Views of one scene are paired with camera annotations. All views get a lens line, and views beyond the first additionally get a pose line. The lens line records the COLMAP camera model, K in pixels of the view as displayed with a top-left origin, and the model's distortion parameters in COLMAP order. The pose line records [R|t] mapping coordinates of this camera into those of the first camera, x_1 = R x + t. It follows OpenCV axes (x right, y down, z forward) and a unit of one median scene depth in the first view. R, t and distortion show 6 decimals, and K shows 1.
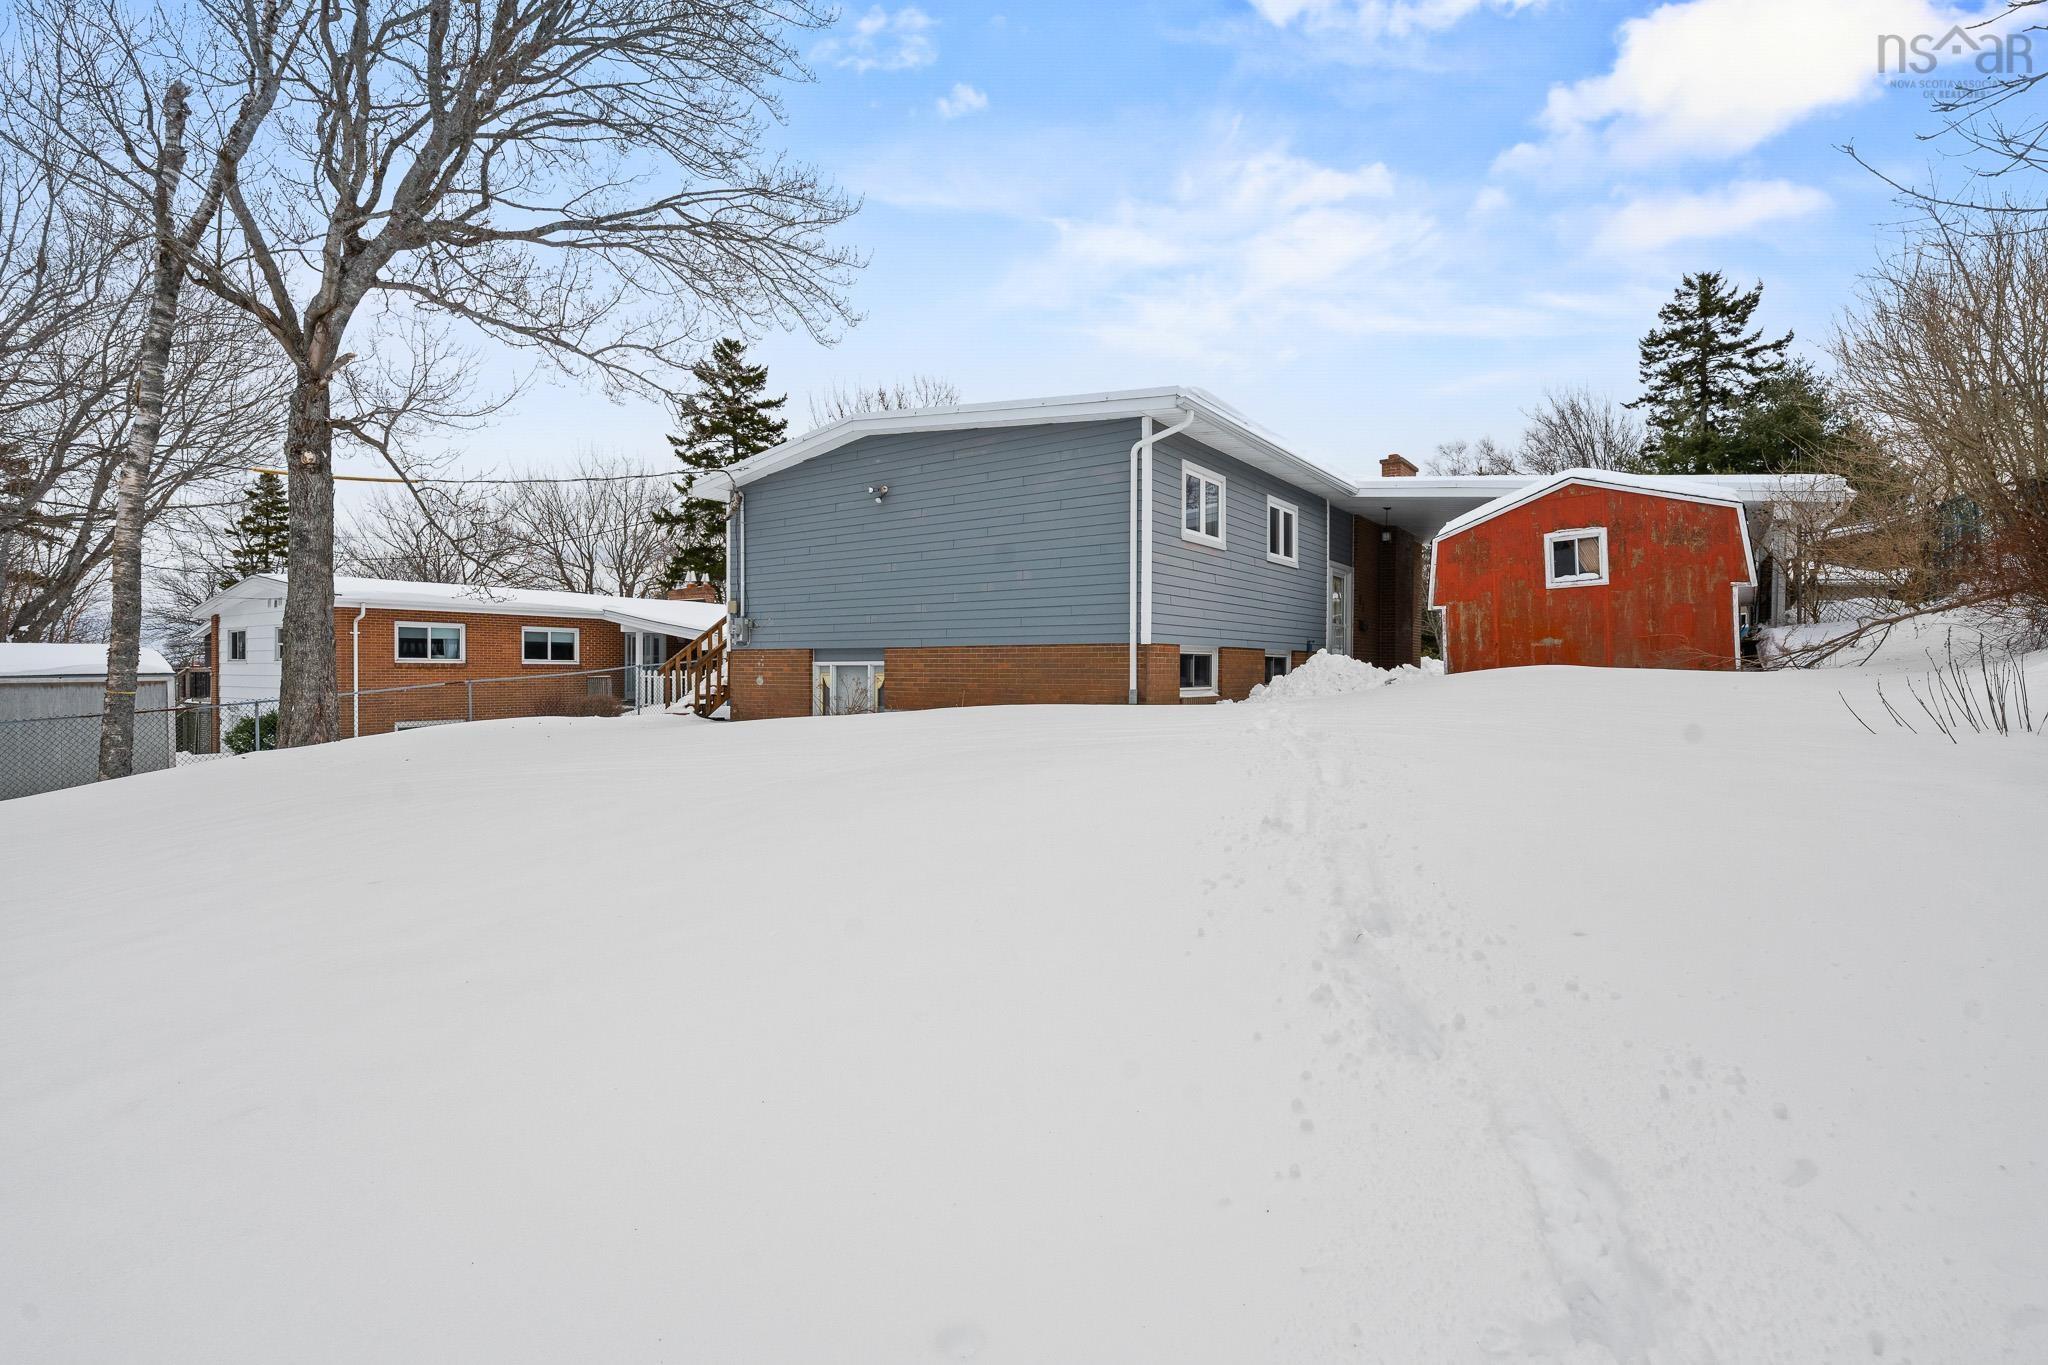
lens RADIAL K [[928.6, 0, 1024.1], [0, 928.6, 679.9], [0, 0, 1]] dist [0.000873, -0.000554]
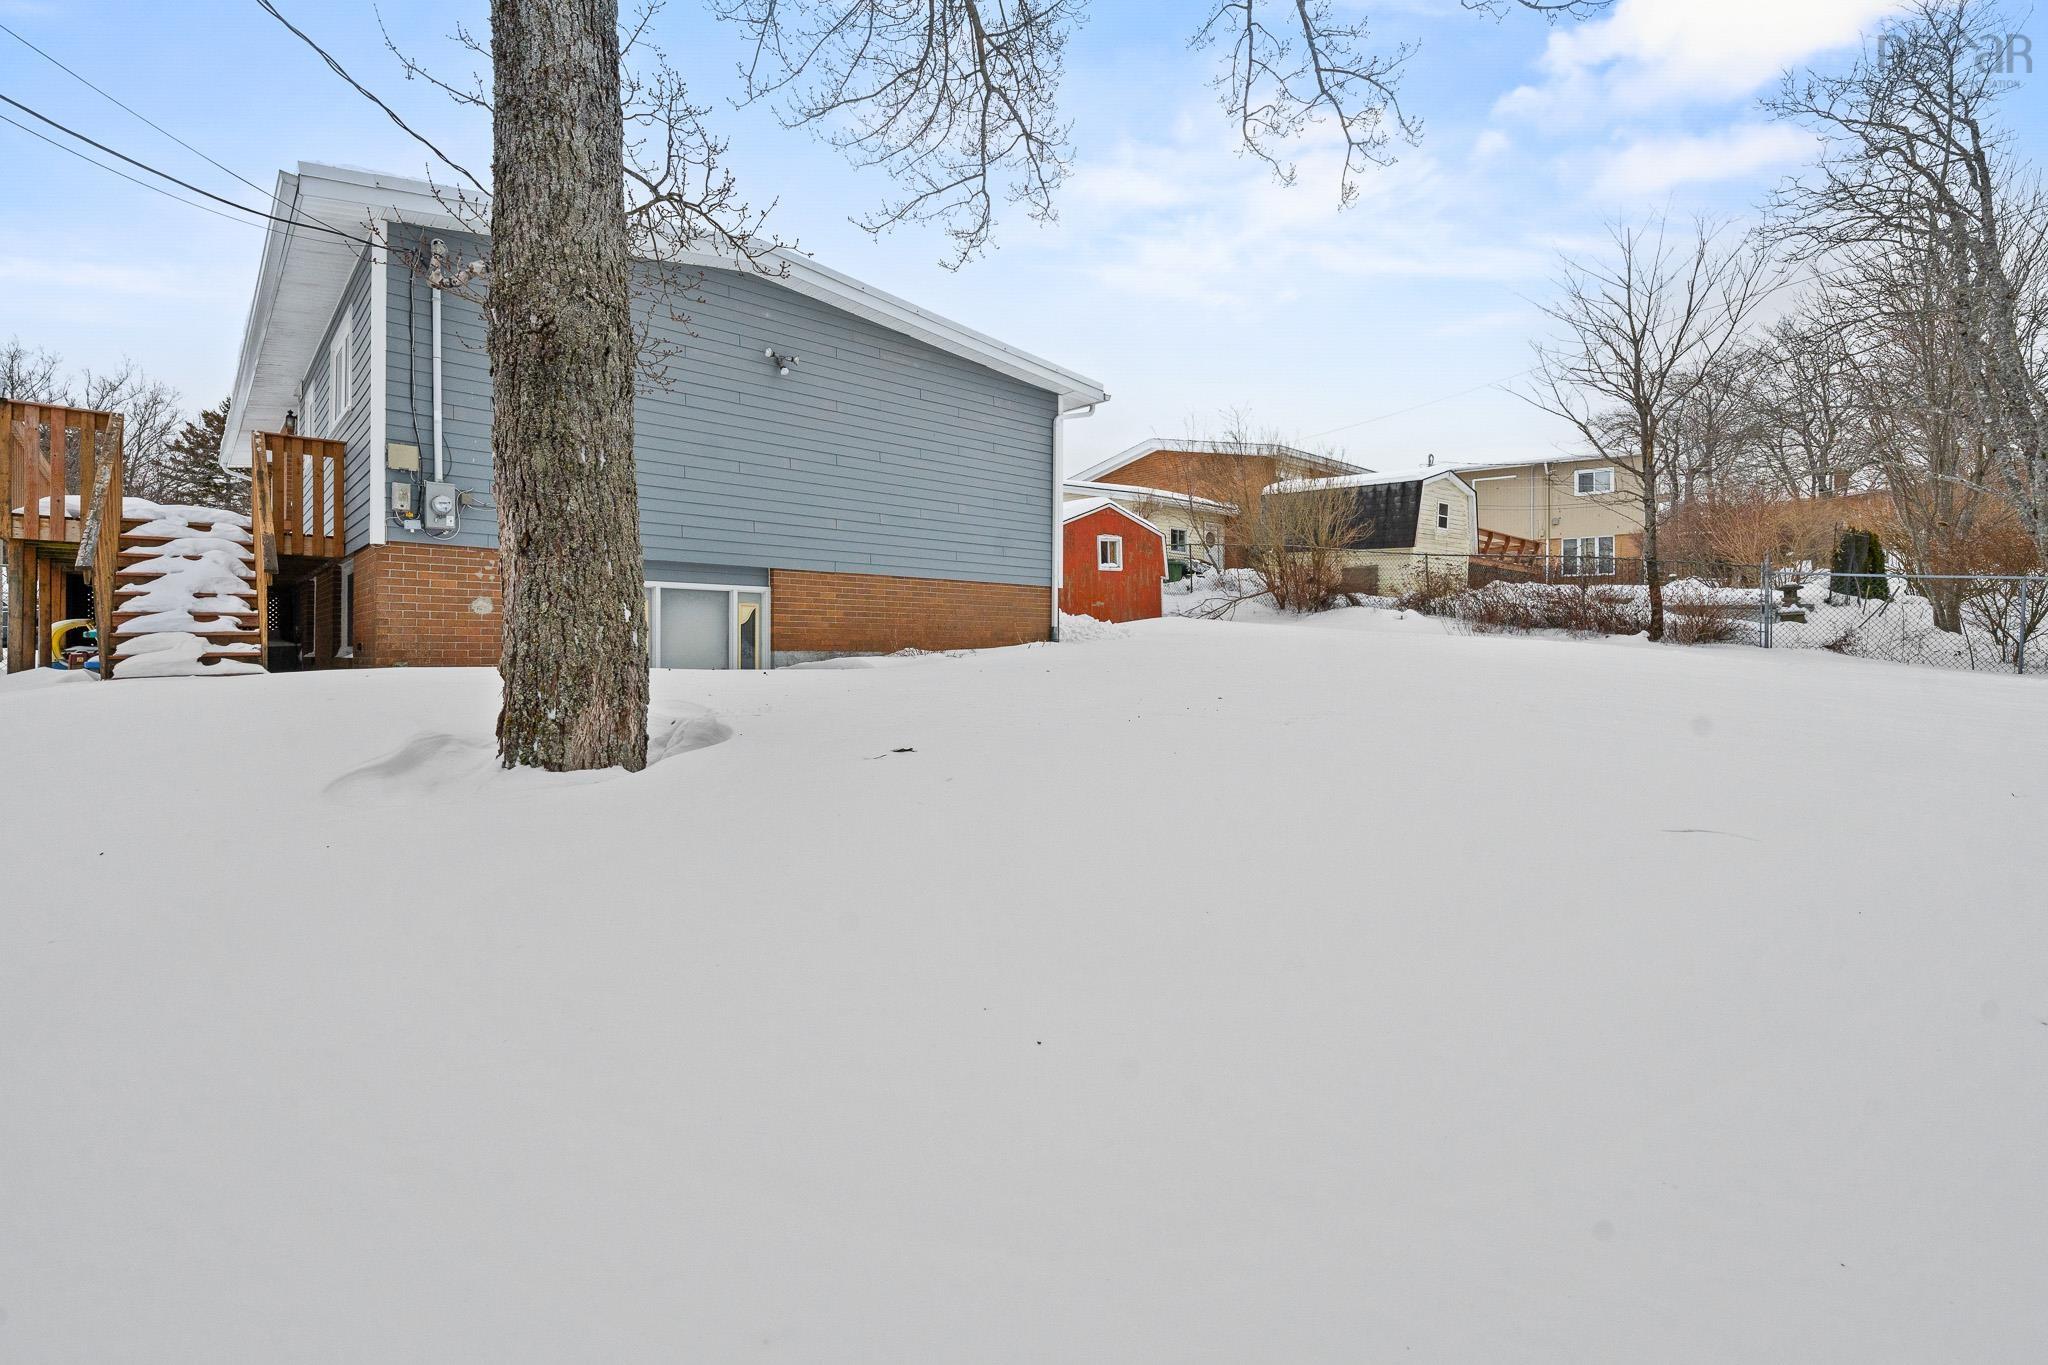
lens RADIAL K [[928.6, 0, 1023.2], [0, 928.6, 664.7], [0, 0, 1]] dist [0.000873, -0.000554]
pose [[0.217956, -0.016450, 0.975820, -0.914081], [0.005009, 0.999864, 0.015737, 0.034841], [-0.975946, 0.001458, 0.218009, 0.699446]]
